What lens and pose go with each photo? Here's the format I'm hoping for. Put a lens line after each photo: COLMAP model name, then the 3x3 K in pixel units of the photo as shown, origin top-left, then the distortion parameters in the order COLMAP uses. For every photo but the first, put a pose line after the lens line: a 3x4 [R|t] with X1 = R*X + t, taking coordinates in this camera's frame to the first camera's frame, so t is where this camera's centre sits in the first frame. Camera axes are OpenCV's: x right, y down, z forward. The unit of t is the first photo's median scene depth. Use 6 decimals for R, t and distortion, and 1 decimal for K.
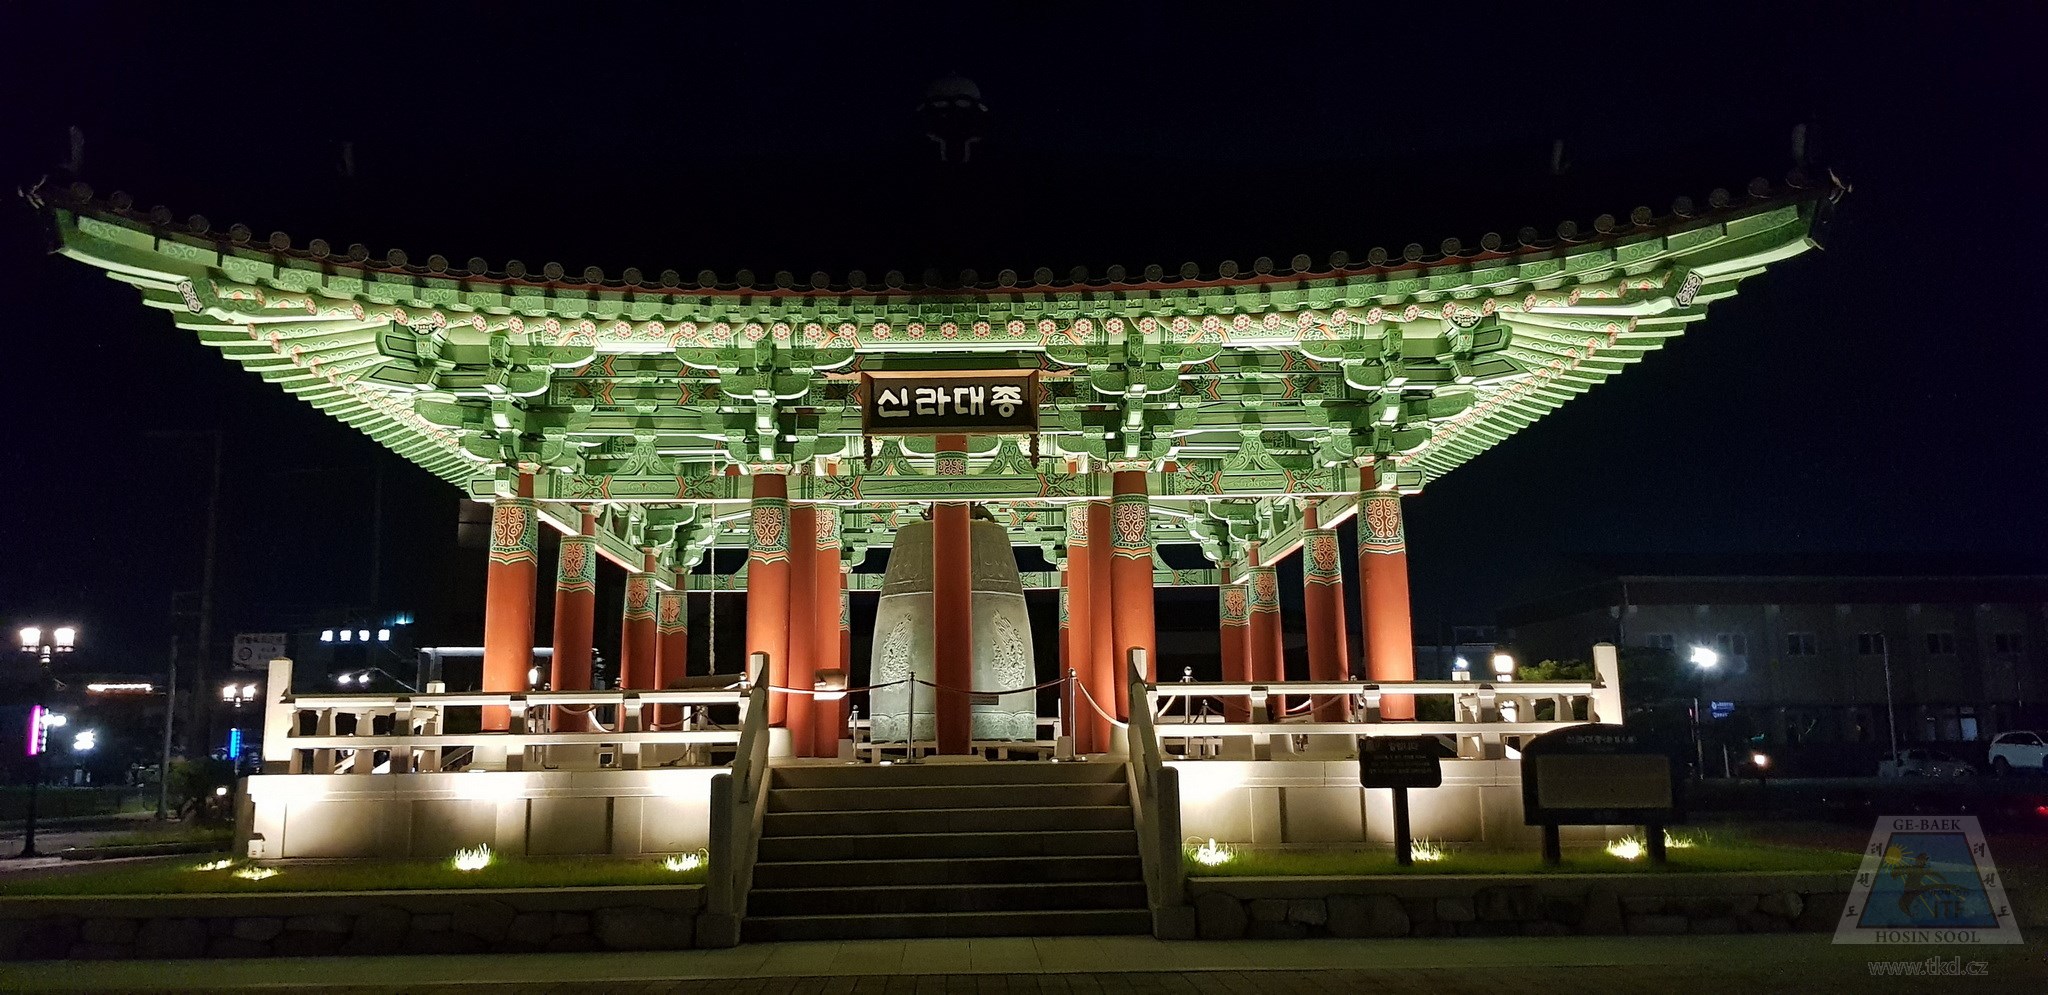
lens RADIAL K [[1596.4, 0, 1019.5], [0, 1596.4, 478.4], [0, 0, 1]] dist [0.008304, -0.011671]
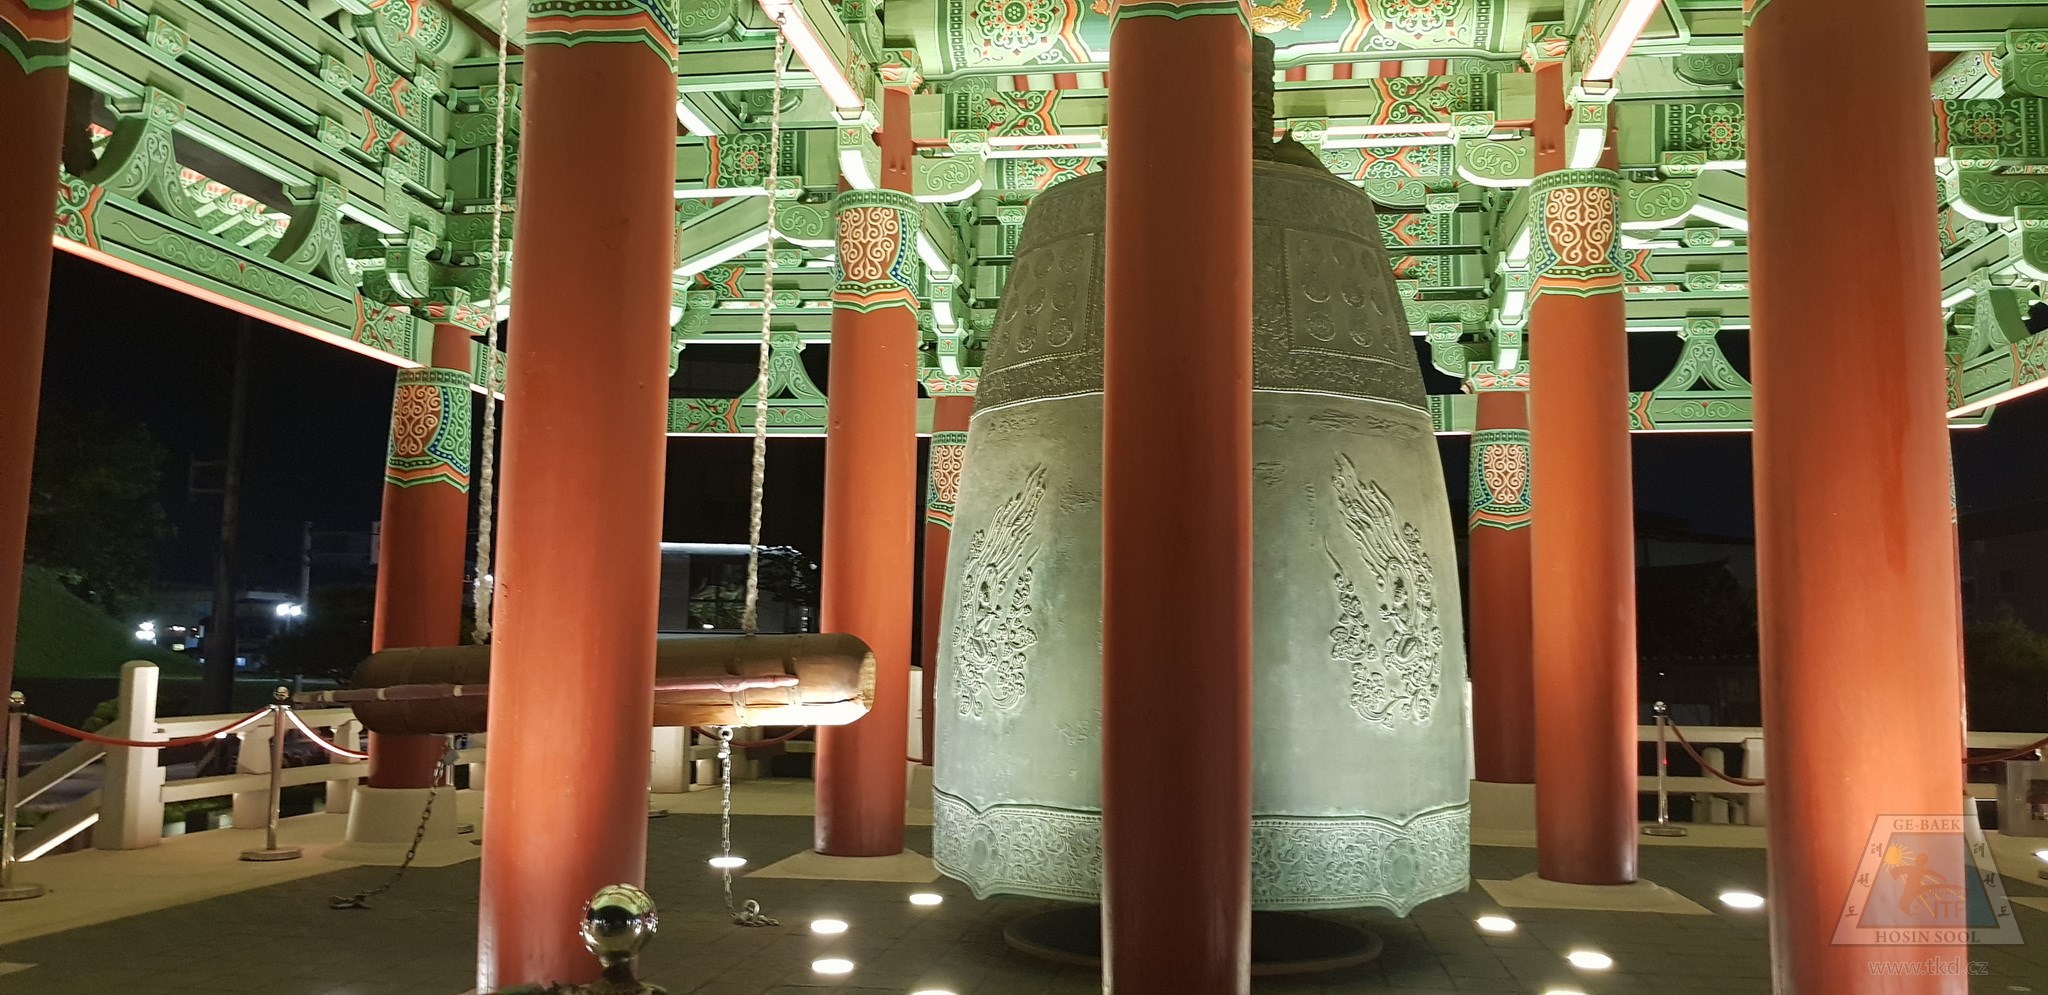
lens RADIAL K [[1596.4, 0, 1035.1], [0, 1596.4, 505.0], [0, 0, 1]] dist [0.008304, -0.011671]
pose [[0.984663, 0.014013, -0.173904, -0.025482], [-0.000406, 0.996951, 0.078032, 0.092560], [0.174467, -0.076764, 0.981666, 0.952555]]
